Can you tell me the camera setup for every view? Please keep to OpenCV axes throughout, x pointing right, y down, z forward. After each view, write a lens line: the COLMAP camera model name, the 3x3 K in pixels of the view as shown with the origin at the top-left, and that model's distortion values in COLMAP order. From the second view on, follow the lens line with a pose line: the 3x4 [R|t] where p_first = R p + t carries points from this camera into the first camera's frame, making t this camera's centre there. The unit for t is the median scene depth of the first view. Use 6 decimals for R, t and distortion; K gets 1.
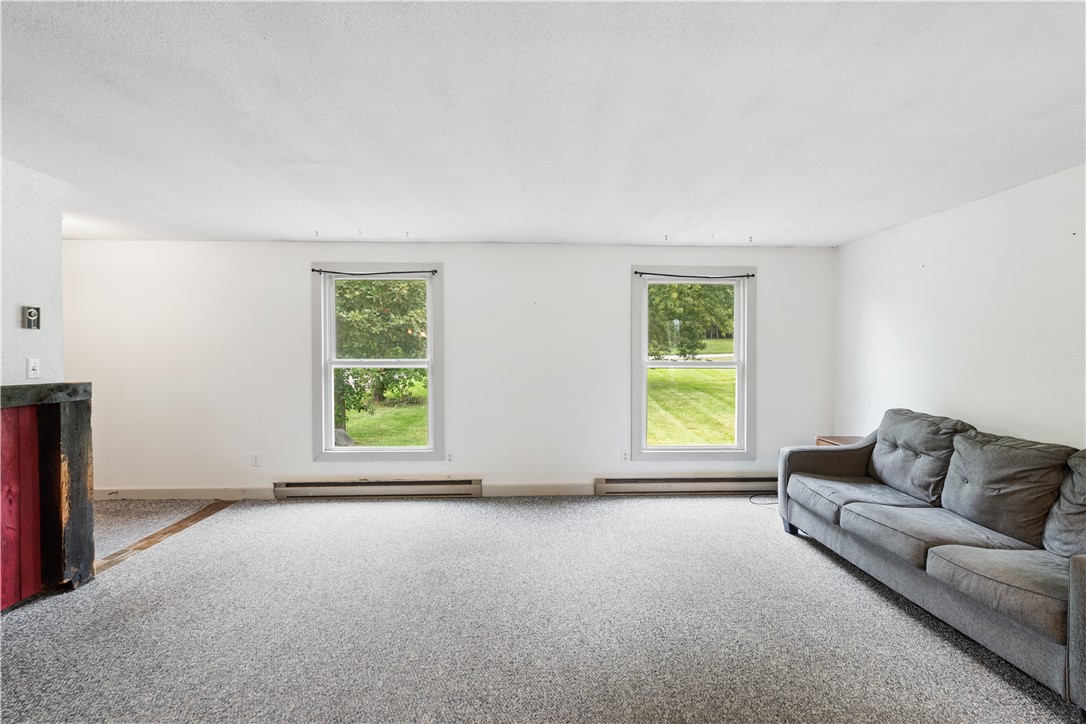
lens RADIAL K [[482.8, 0, 544.3], [0, 482.8, 357.6], [0, 0, 1]] dist [-0.001714, -0.000085]
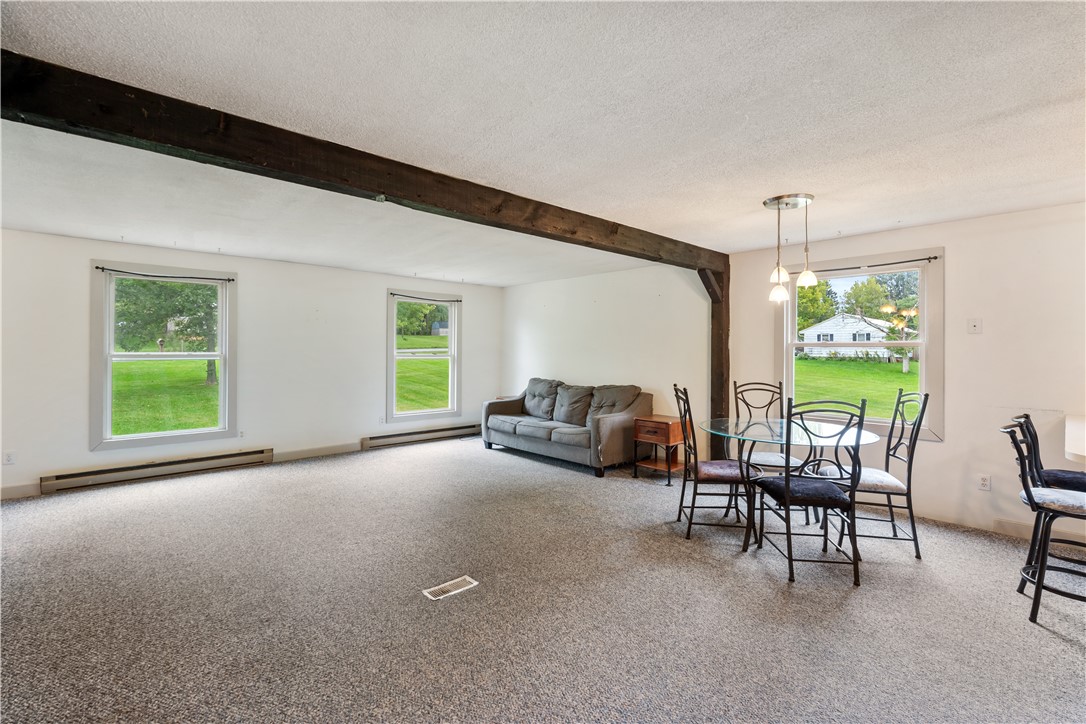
lens RADIAL K [[482.8, 0, 542.1], [0, 482.8, 356.1], [0, 0, 1]] dist [-0.001714, -0.000085]
pose [[0.764126, -0.003666, 0.645057, -0.546108], [0.000520, 0.999987, 0.005067, 0.008330], [-0.645067, -0.003536, 0.764118, -0.555874]]
